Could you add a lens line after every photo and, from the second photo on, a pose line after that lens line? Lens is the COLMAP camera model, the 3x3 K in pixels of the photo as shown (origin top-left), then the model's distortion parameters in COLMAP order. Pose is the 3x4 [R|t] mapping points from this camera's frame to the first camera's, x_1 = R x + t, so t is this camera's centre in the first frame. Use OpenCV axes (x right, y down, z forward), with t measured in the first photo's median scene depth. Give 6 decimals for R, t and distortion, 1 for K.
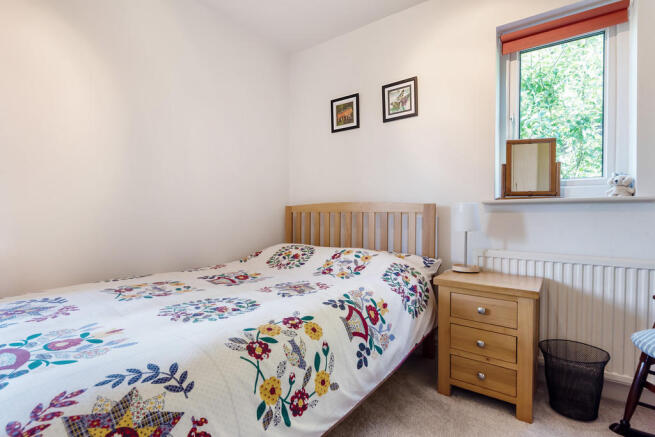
lens RADIAL K [[314.8, 0, 327.5], [0, 314.8, 218.5], [0, 0, 1]] dist [-0.003137, -0.000735]
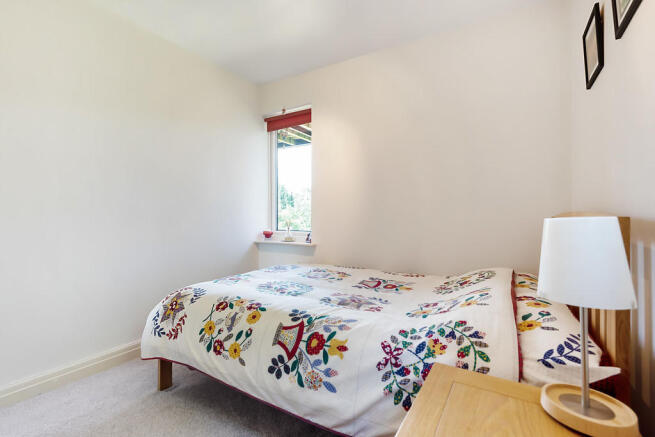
lens RADIAL K [[302.2, 0, 327.5], [0, 302.2, 218.5], [0, 0, 1]] dist [0.015328, 0.000024]
pose [[0.080870, -0.004007, -0.996717, 1.304373], [-0.018262, 0.999818, -0.005501, -0.070251], [0.996557, 0.018647, 0.080782, 1.217868]]
